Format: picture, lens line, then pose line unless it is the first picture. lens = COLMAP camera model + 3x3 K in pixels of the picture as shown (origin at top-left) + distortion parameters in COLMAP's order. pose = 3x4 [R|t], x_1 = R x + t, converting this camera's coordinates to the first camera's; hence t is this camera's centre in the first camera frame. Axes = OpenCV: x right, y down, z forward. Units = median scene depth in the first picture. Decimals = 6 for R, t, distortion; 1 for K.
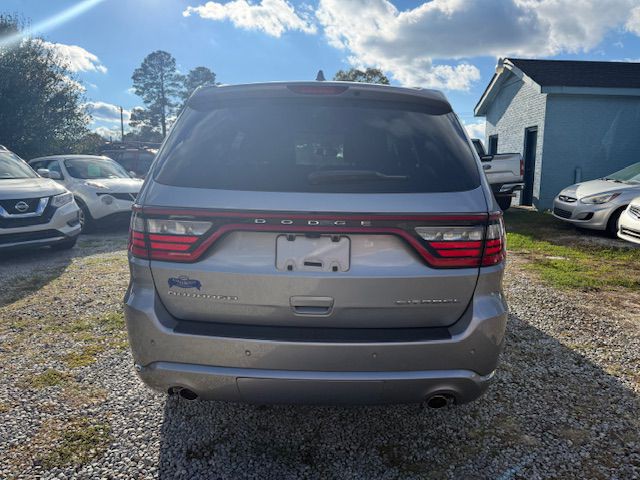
lens RADIAL K [[460.0, 0, 340.5], [0, 460.0, 244.0], [0, 0, 1]] dist [0.039731, -0.045402]
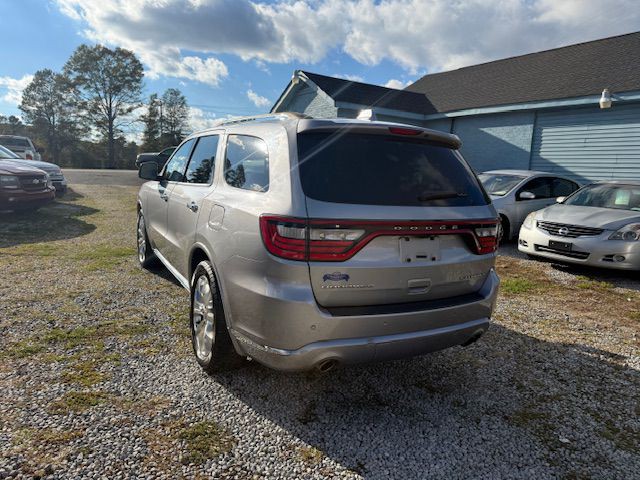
lens RADIAL K [[460.0, 0, 319.7], [0, 460.0, 236.6], [0, 0, 1]] dist [0.039731, -0.045402]
pose [[0.860605, -0.041080, 0.507613, -0.068456], [0.037158, 0.999150, 0.017862, -0.003624], [-0.507916, 0.003490, 0.861400, -0.004933]]
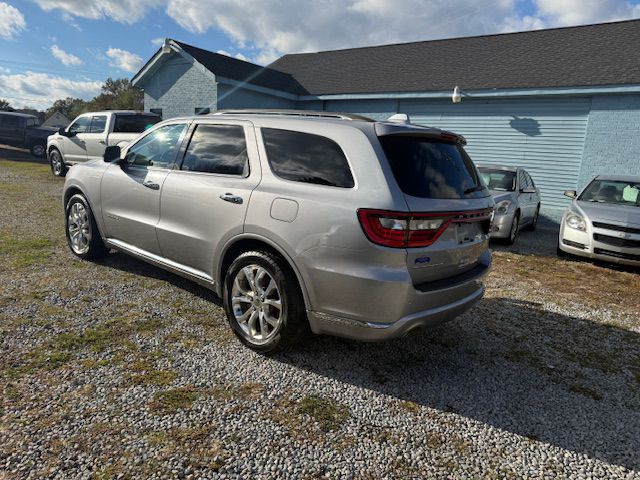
lens RADIAL K [[448.9, 0, 314.7], [0, 448.9, 247.0], [0, 0, 1]] dist [0.009154, -0.025210]
pose [[0.632997, -0.122349, 0.764425, -0.112810], [0.050942, 0.991875, 0.116569, -0.010007], [-0.772476, -0.034846, 0.634087, 0.023202]]
